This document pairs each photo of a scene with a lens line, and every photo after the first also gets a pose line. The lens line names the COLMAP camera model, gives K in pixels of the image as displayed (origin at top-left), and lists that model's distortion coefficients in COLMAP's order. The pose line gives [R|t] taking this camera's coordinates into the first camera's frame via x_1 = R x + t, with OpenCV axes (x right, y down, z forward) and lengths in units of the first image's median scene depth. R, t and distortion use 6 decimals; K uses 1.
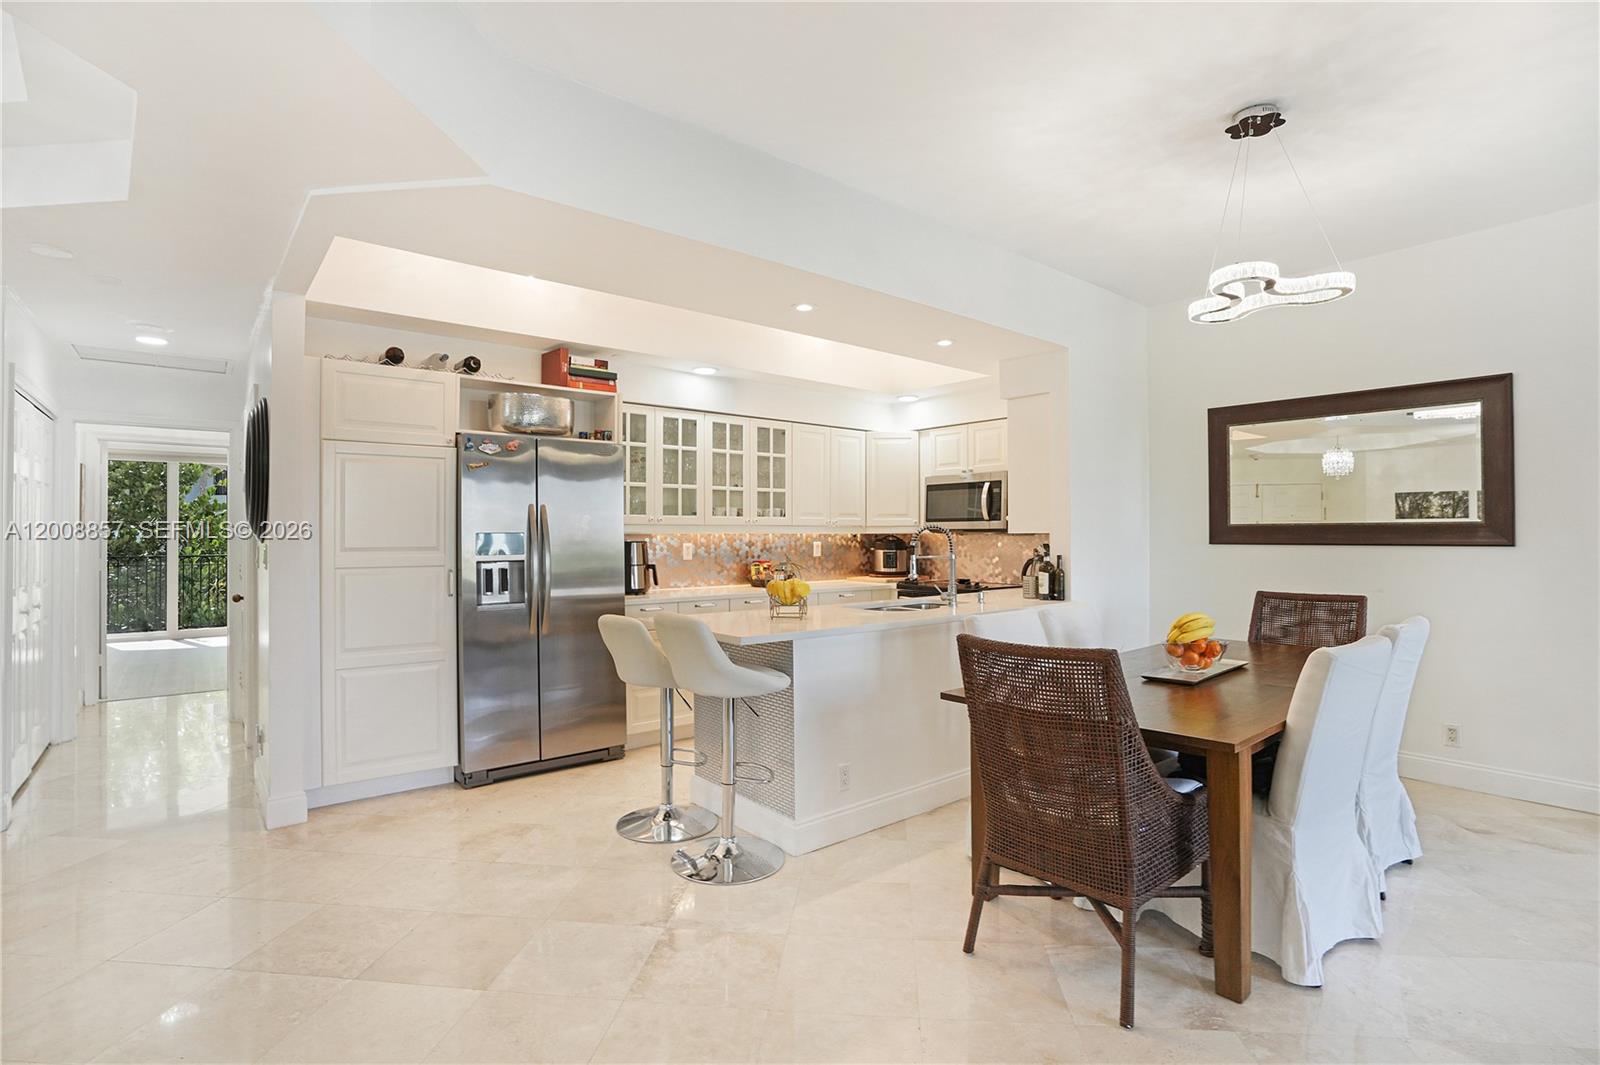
lens RADIAL K [[760.2, 0, 802.7], [0, 760.2, 531.7], [0, 0, 1]] dist [-0.022563, 0.000296]
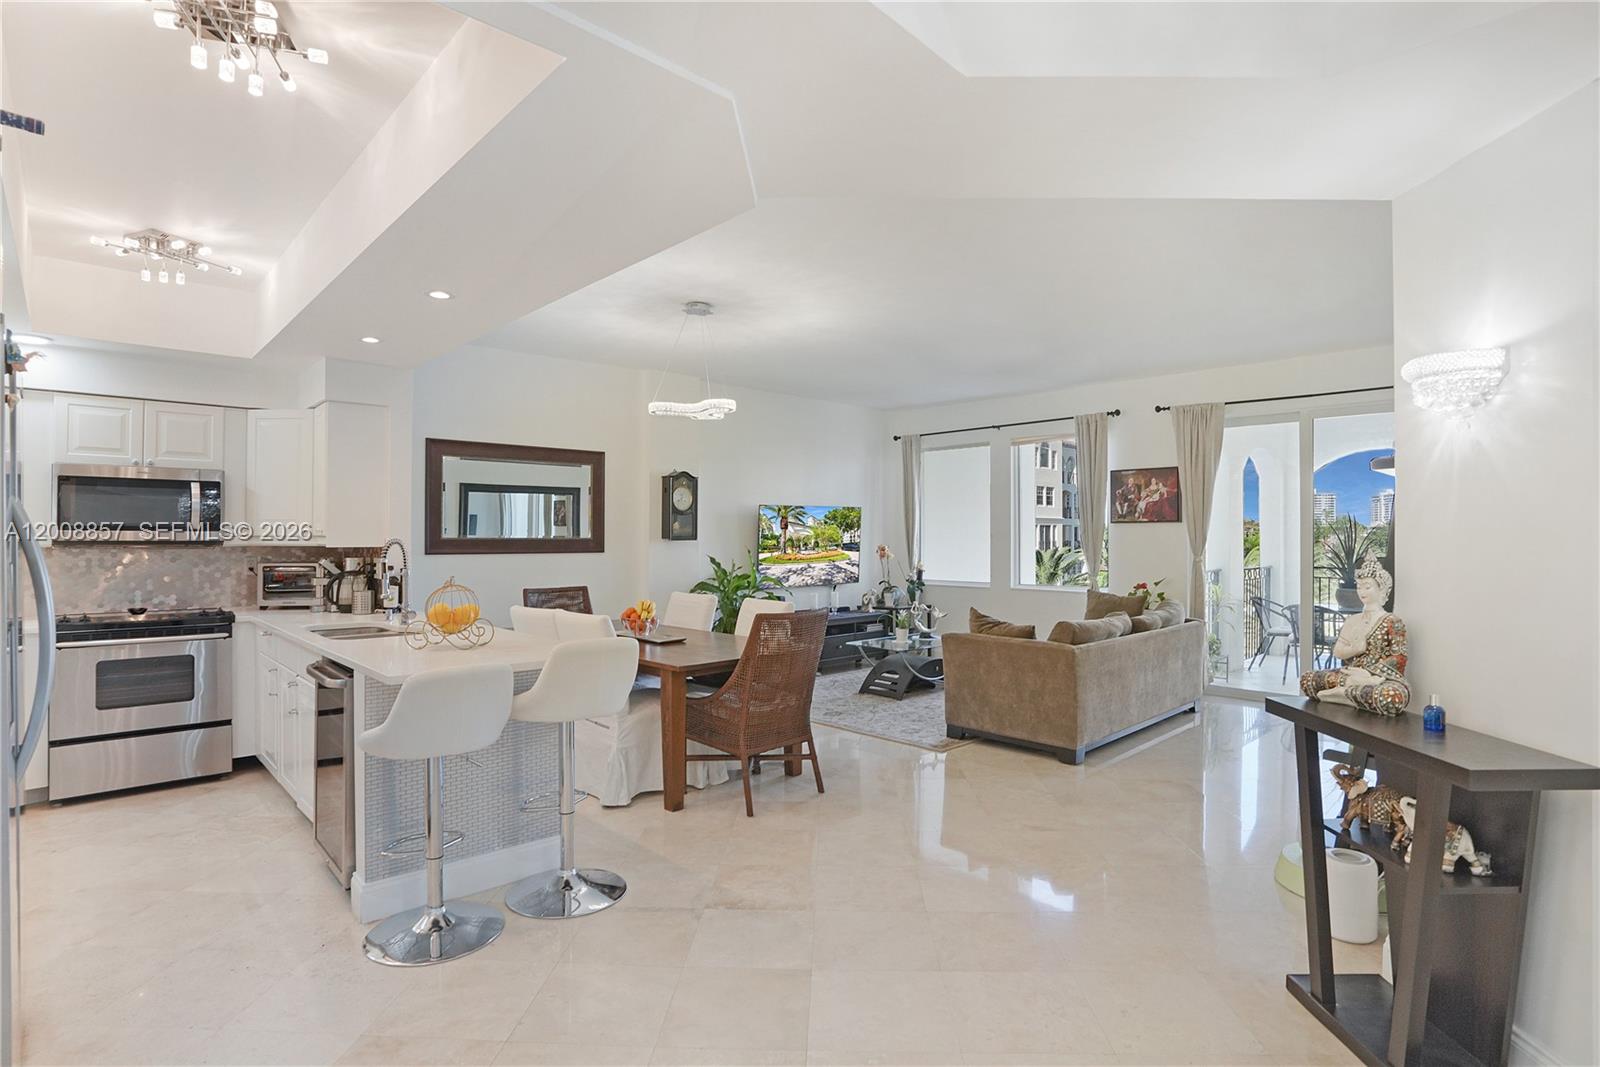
lens RADIAL K [[795.2, 0, 802.2], [0, 795.2, 533.7], [0, 0, 1]] dist [-0.017613, 0.000335]
pose [[-0.052578, -0.000123, 0.998617, -0.725822], [-0.004706, 0.999989, -0.000125, -0.017301], [-0.998606, -0.004706, -0.052578, 0.490078]]
